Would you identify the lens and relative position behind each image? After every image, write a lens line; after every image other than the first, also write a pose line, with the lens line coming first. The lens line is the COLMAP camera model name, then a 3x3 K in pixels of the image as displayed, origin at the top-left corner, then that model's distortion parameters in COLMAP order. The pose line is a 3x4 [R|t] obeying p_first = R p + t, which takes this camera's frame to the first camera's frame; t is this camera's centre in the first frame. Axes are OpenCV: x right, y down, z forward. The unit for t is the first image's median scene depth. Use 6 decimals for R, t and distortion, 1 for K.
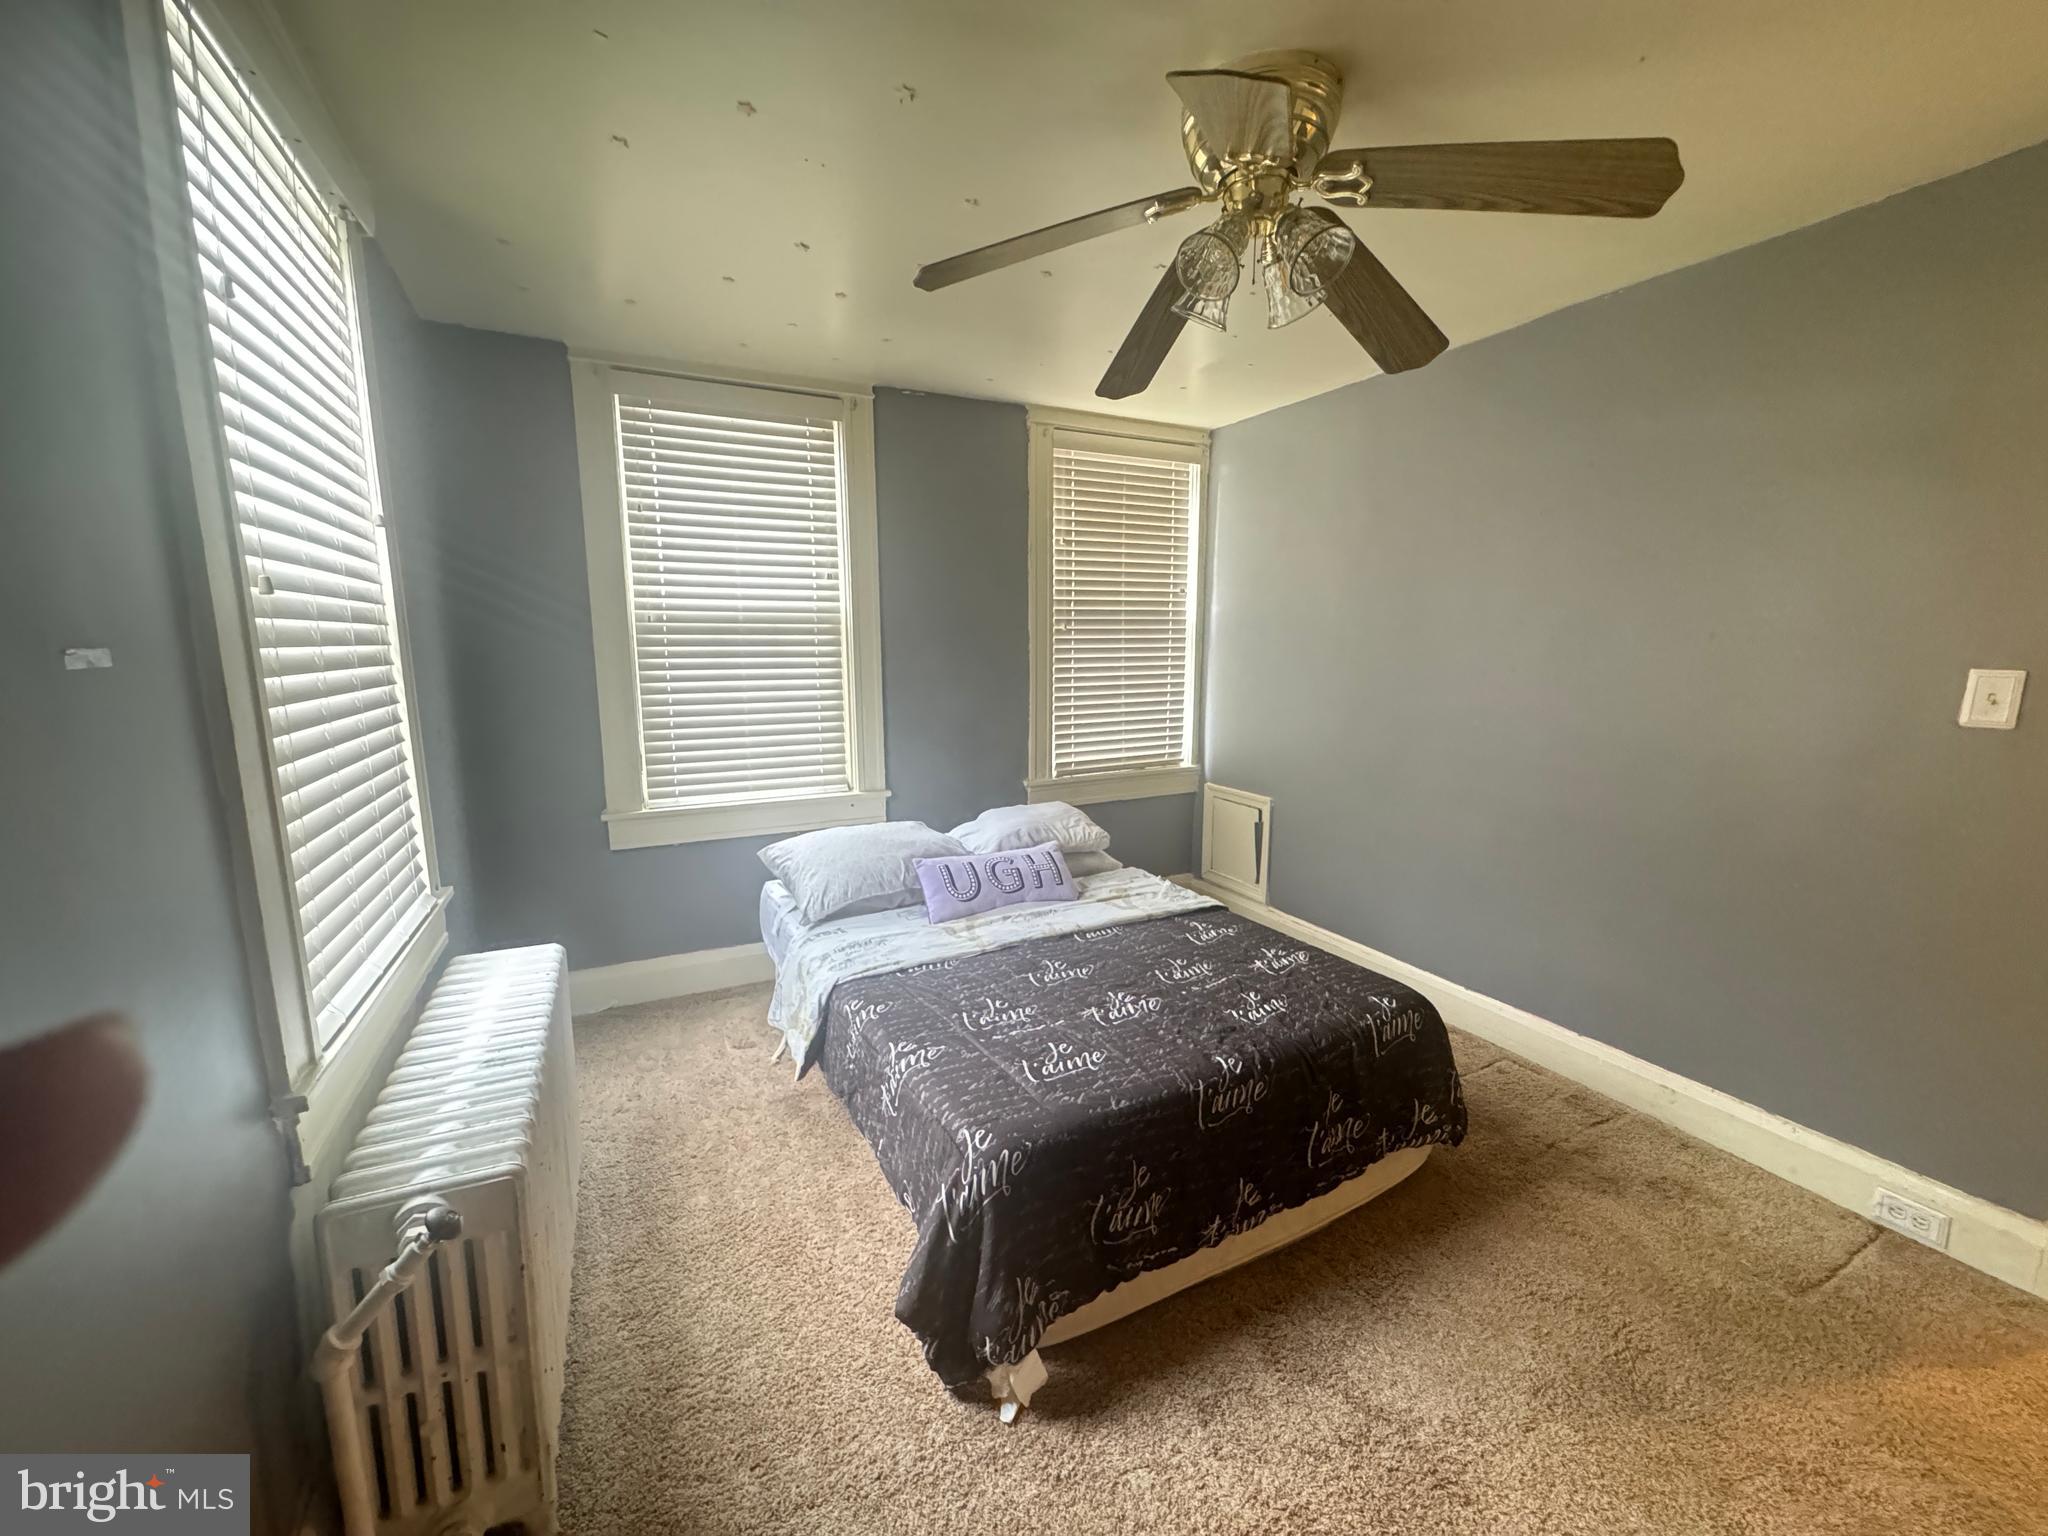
lens RADIAL K [[814.8, 0, 1029.7], [0, 814.8, 766.4], [0, 0, 1]] dist [-0.004246, -0.000421]
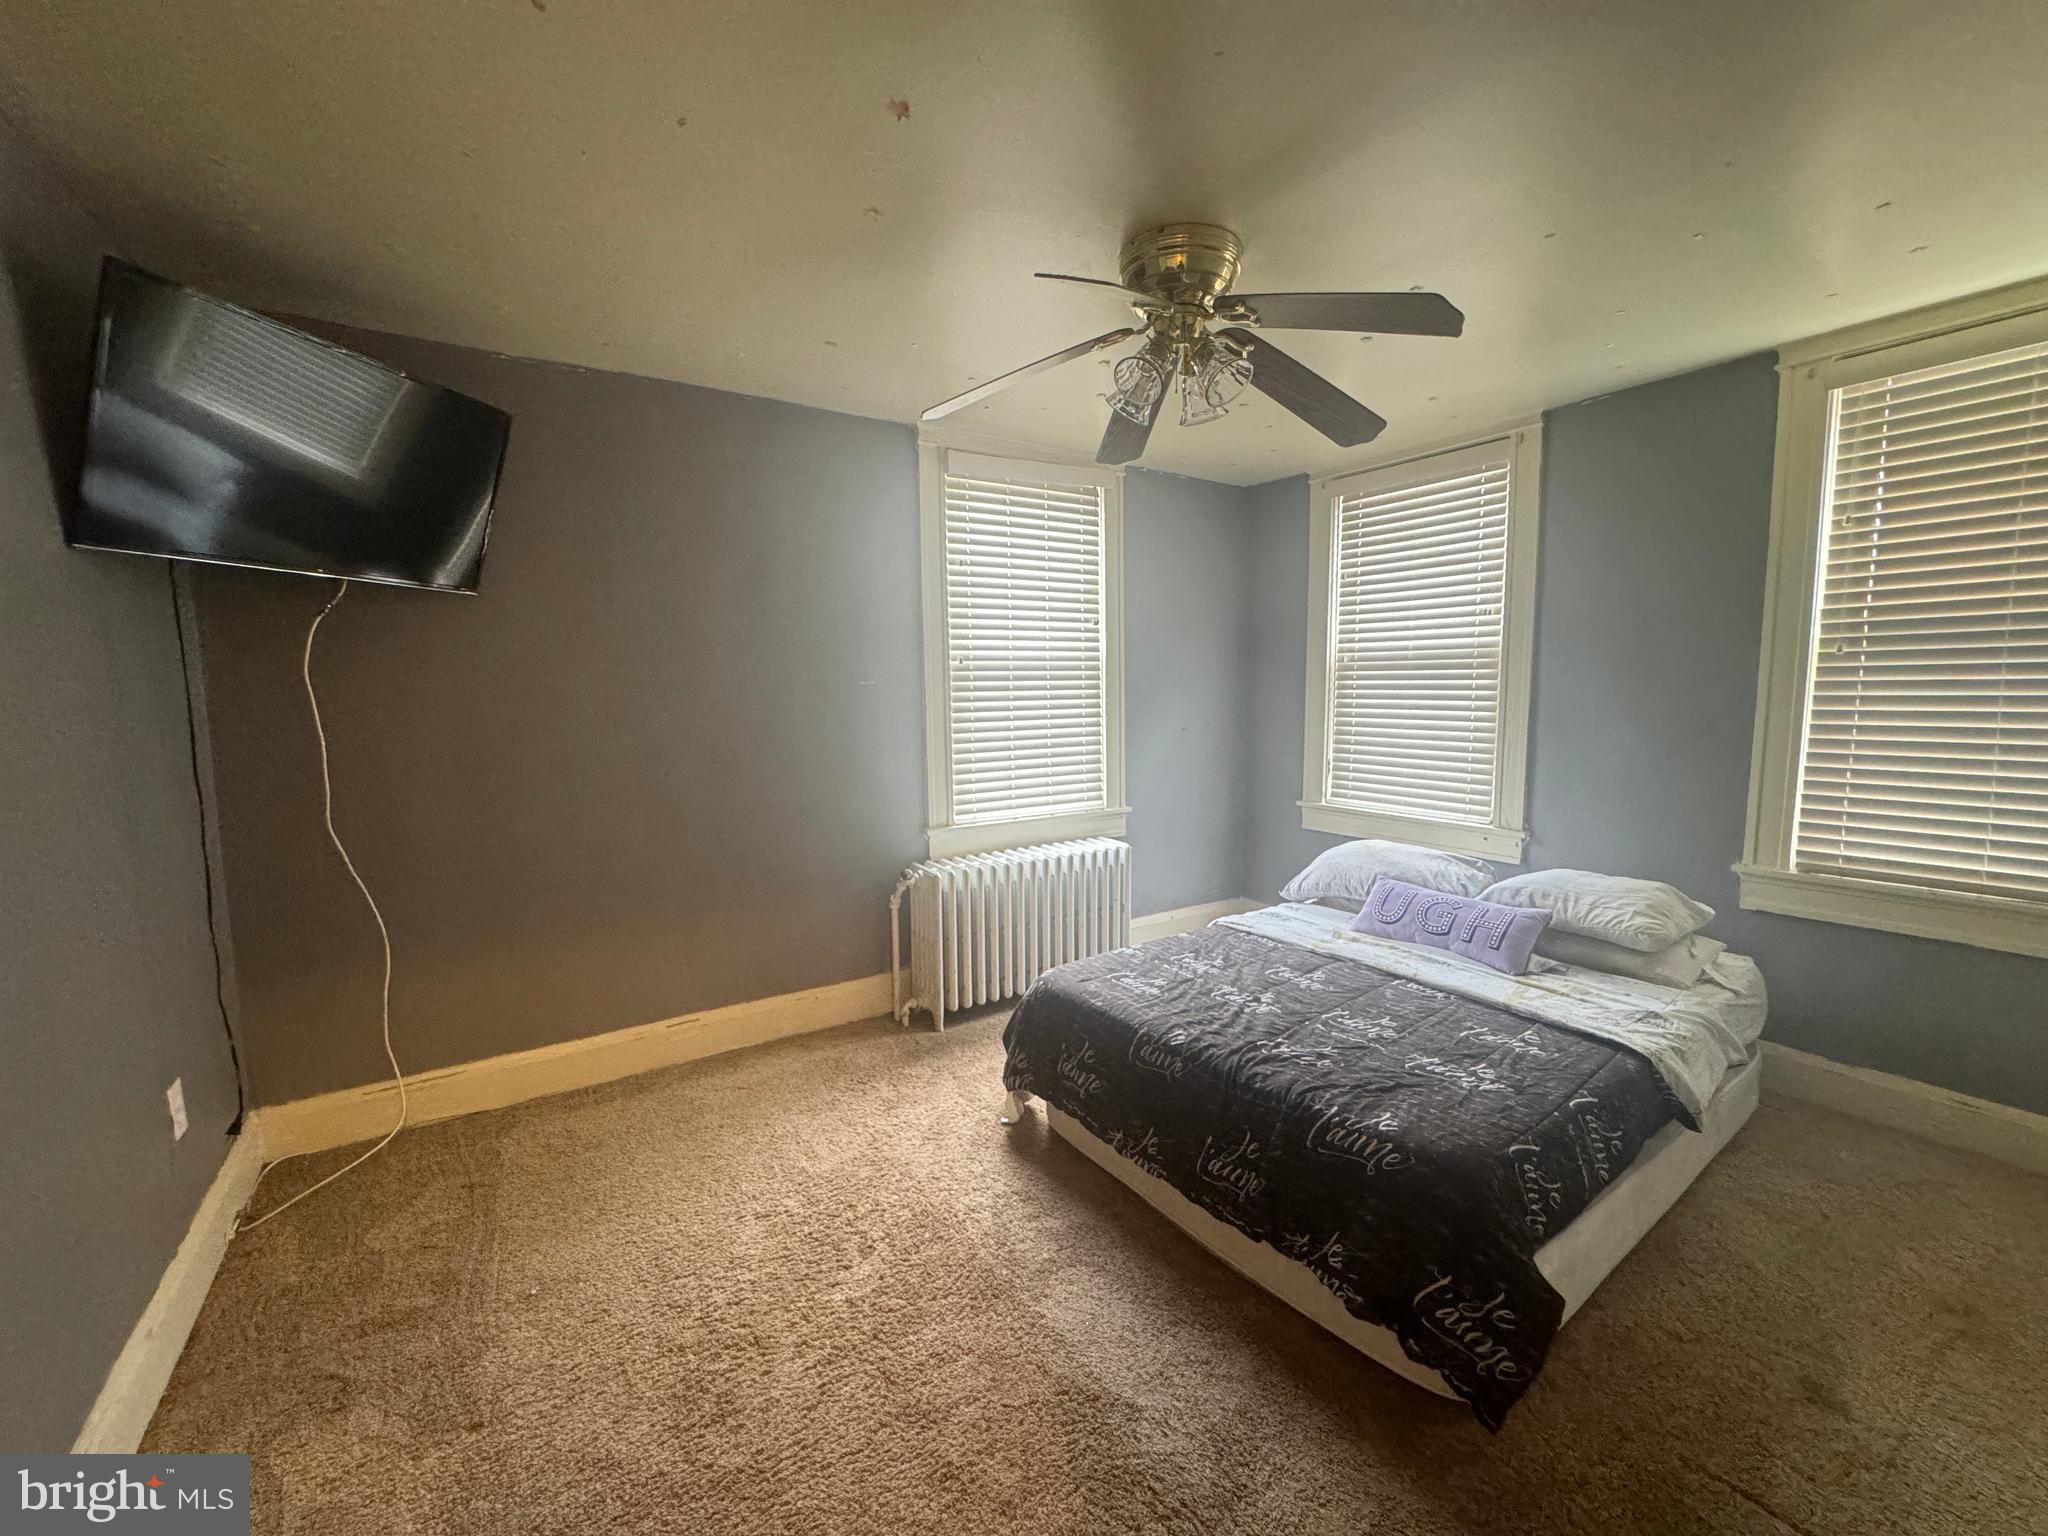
lens RADIAL K [[814.8, 0, 1026.6], [0, 814.8, 765.7], [0, 0, 1]] dist [-0.004246, -0.000421]
pose [[0.124097, 0.101310, -0.987085, 0.838752], [-0.143219, 0.986187, 0.083212, -0.051805], [0.981880, 0.131043, 0.136893, 0.366721]]
